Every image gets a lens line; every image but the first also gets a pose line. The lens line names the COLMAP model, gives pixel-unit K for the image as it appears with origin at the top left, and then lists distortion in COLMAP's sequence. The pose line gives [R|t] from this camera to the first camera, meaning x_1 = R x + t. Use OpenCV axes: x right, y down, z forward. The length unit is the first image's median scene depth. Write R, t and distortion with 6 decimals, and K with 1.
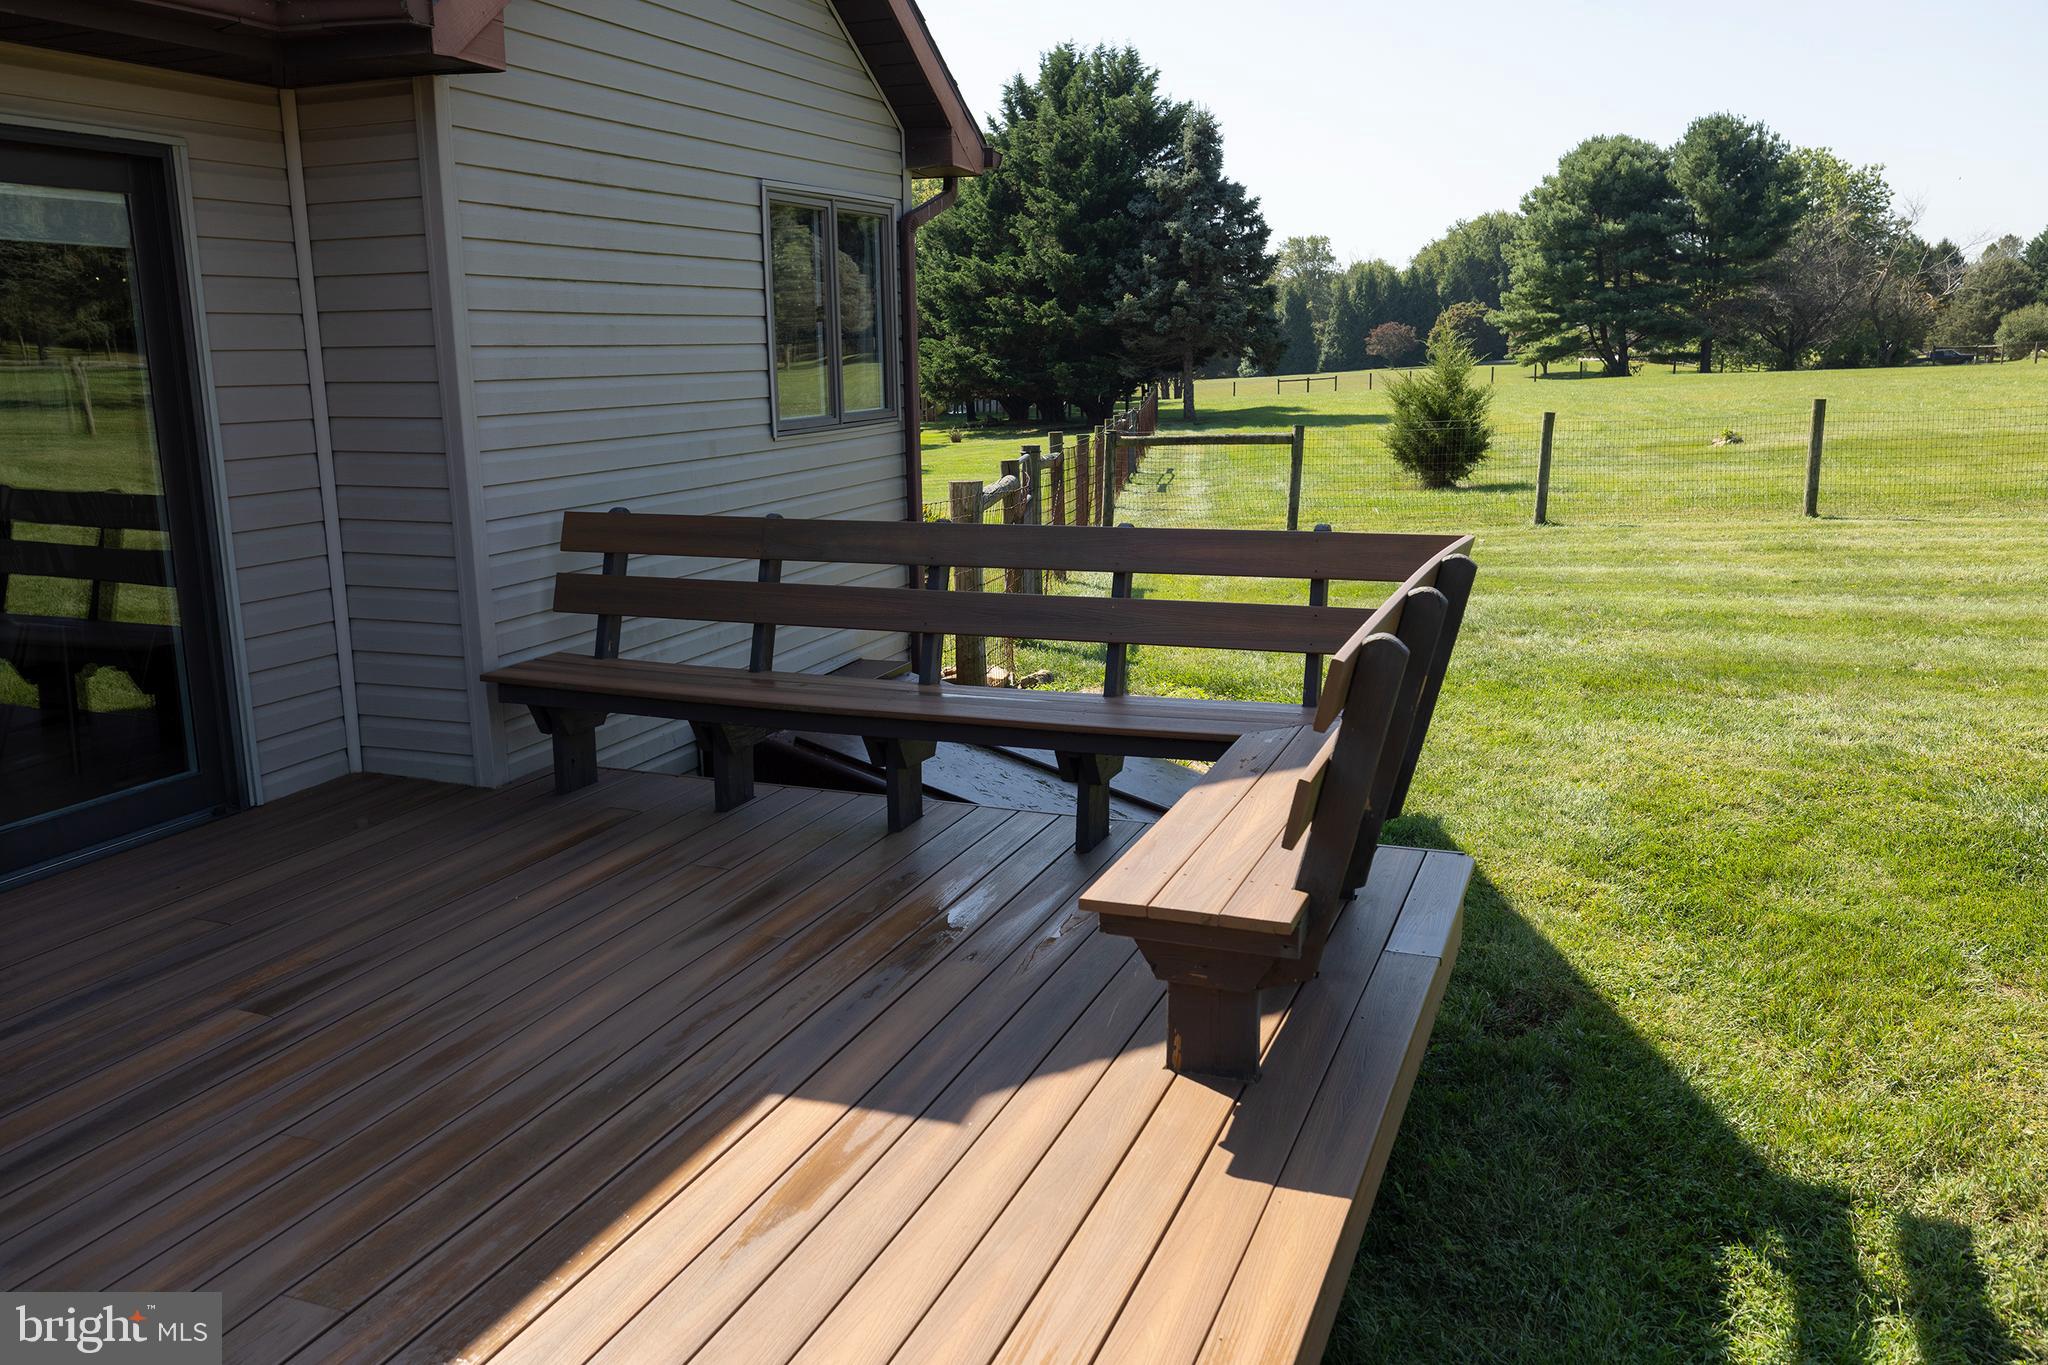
lens RADIAL K [[1626.6, 0, 1023.8], [0, 1626.6, 685.6], [0, 0, 1]] dist [0.000968, 0.000554]
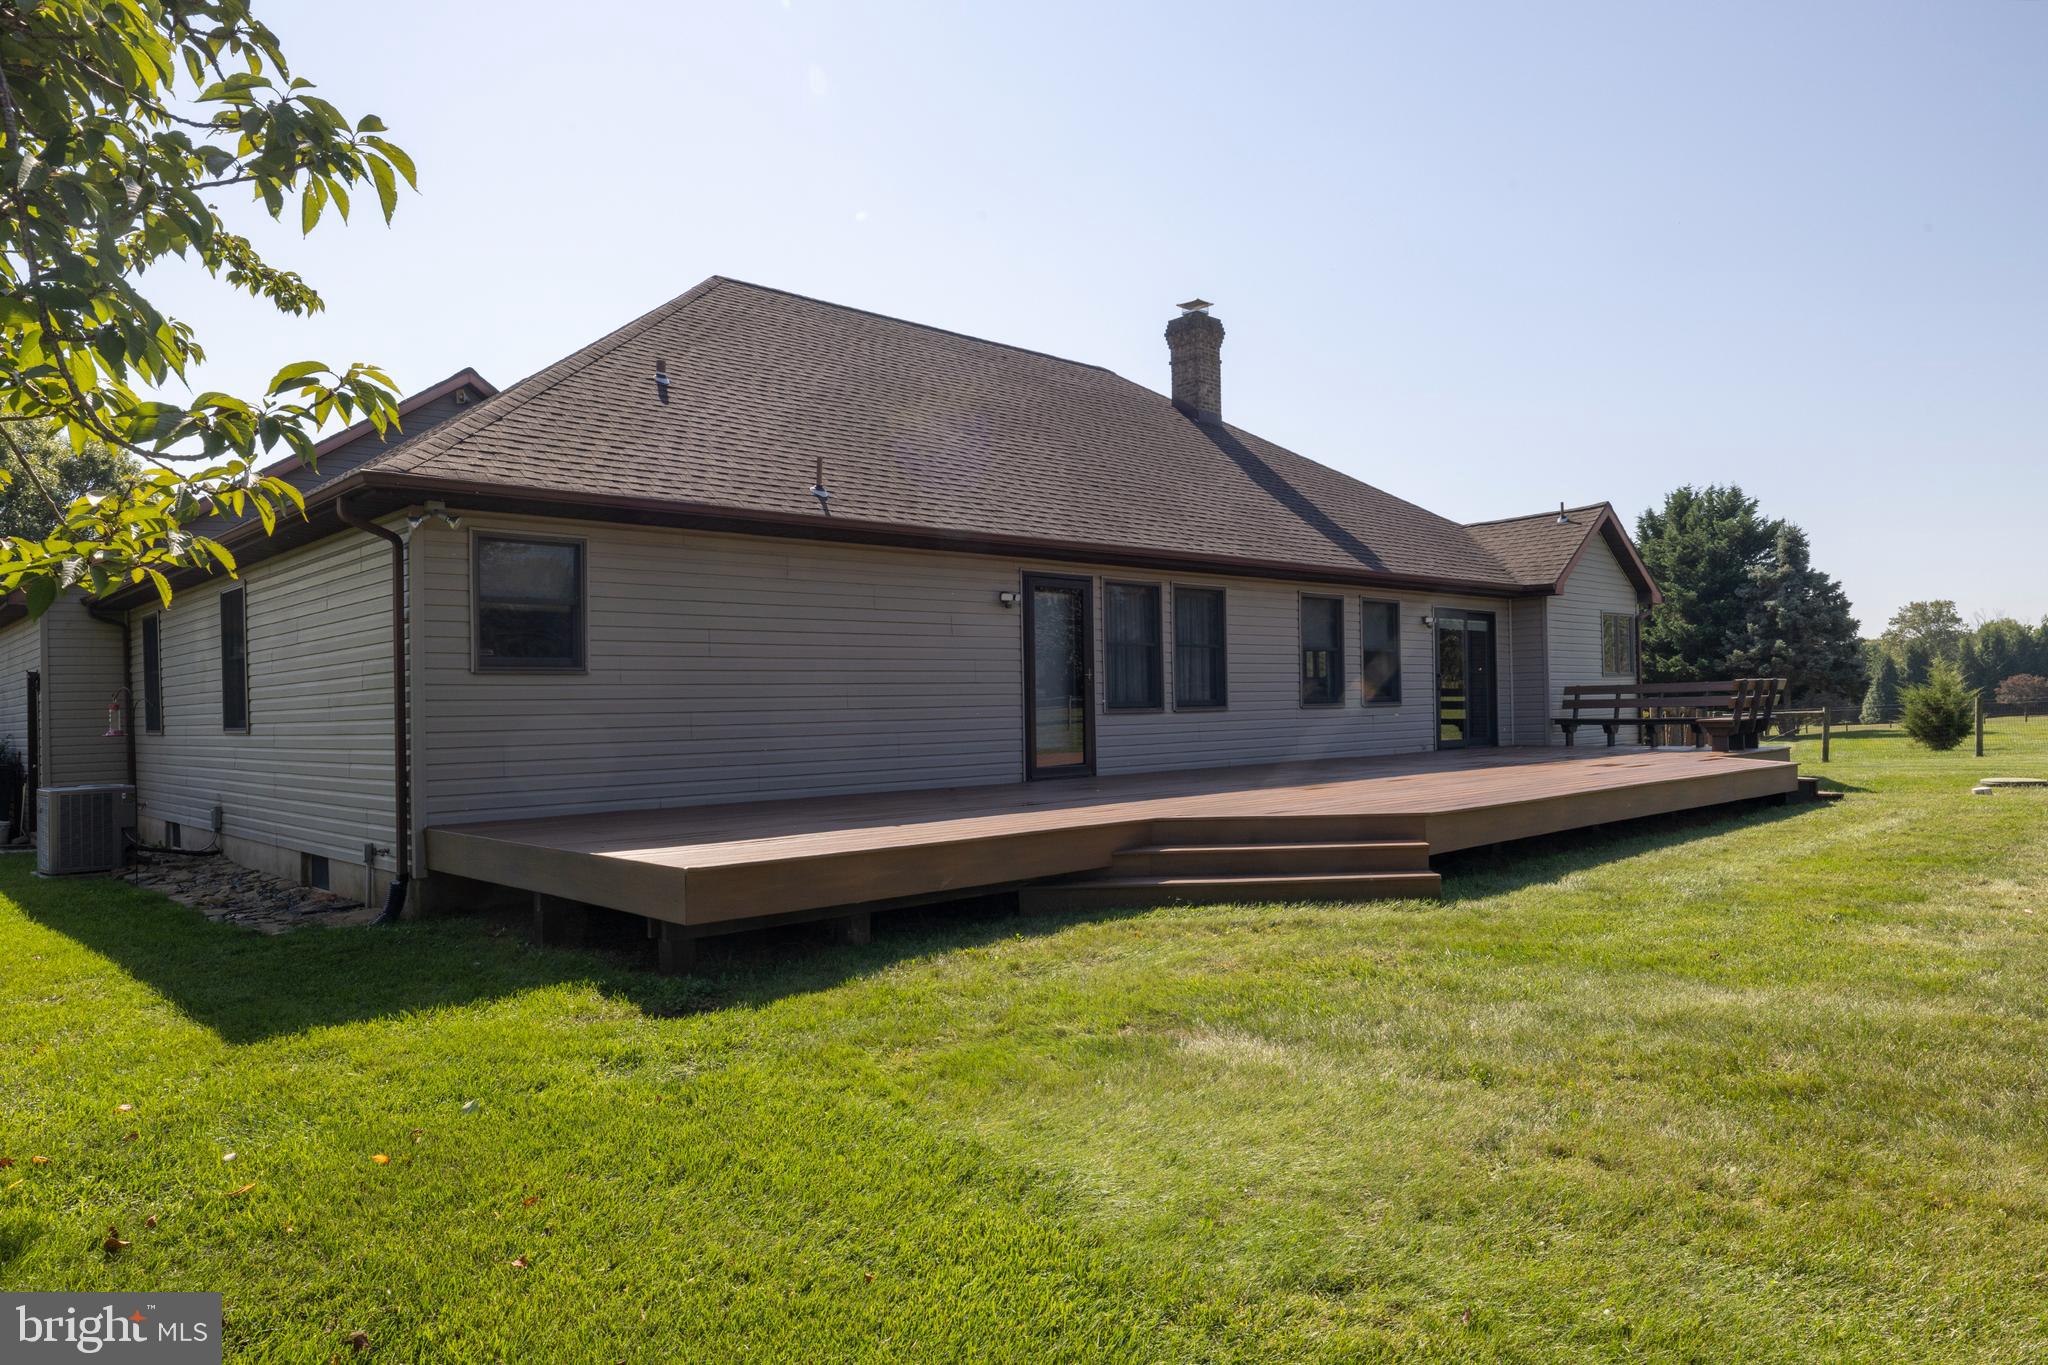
lens RADIAL K [[1294.6, 0, 1022.0], [0, 1294.6, 691.7], [0, 0, 1]] dist [0.004396, 0.000889]
pose [[0.900864, -0.012318, -0.433927, -0.008127], [-0.081049, 0.977248, -0.196005, 0.069295], [0.426468, 0.211744, 0.879369, -0.263157]]
